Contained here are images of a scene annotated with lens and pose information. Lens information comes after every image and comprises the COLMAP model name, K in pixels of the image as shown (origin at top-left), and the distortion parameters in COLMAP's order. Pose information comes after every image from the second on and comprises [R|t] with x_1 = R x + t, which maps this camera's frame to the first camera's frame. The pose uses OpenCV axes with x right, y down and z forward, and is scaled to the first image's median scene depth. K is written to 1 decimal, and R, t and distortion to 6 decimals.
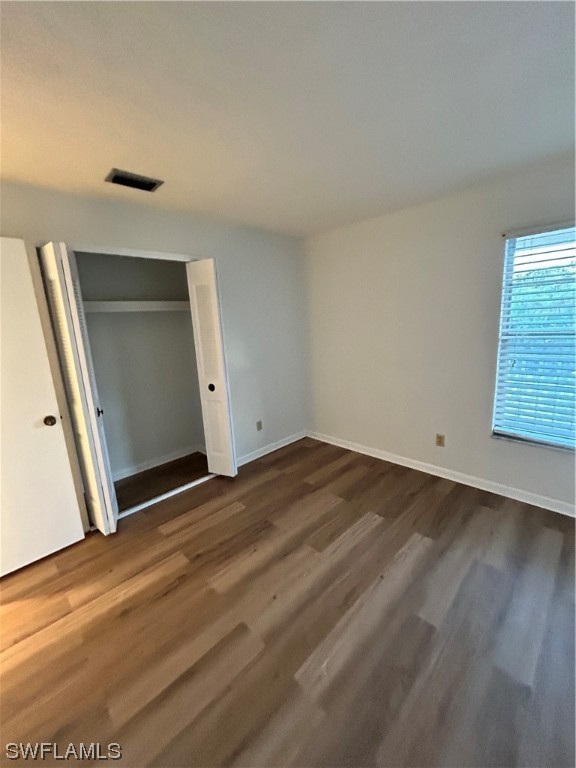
lens RADIAL K [[310.4, 0, 288.2], [0, 310.4, 382.5], [0, 0, 1]] dist [0.002086, 0.000470]
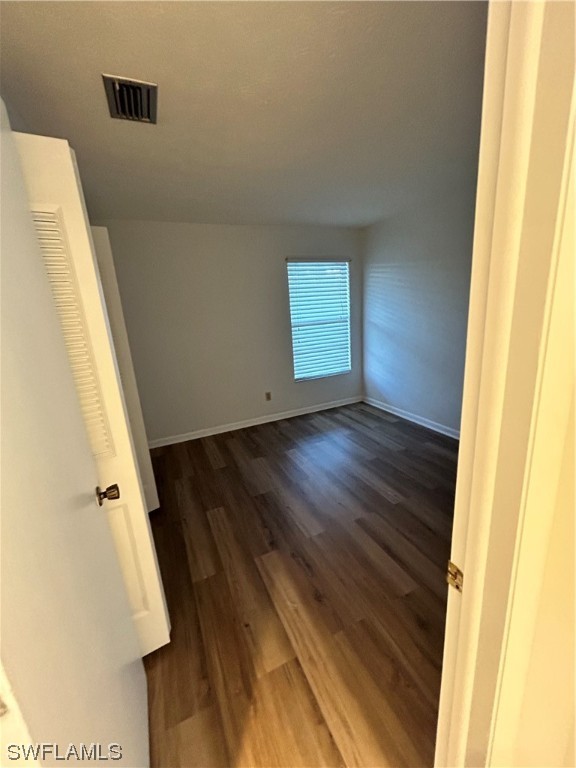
lens RADIAL K [[310.4, 0, 290.4], [0, 310.4, 383.1], [0, 0, 1]] dist [0.002086, 0.000470]
pose [[0.346251, -0.202947, 0.915927, -1.070461], [0.226166, 0.965582, 0.128451, -0.047672], [-0.910472, 0.162676, 0.380234, 0.488773]]
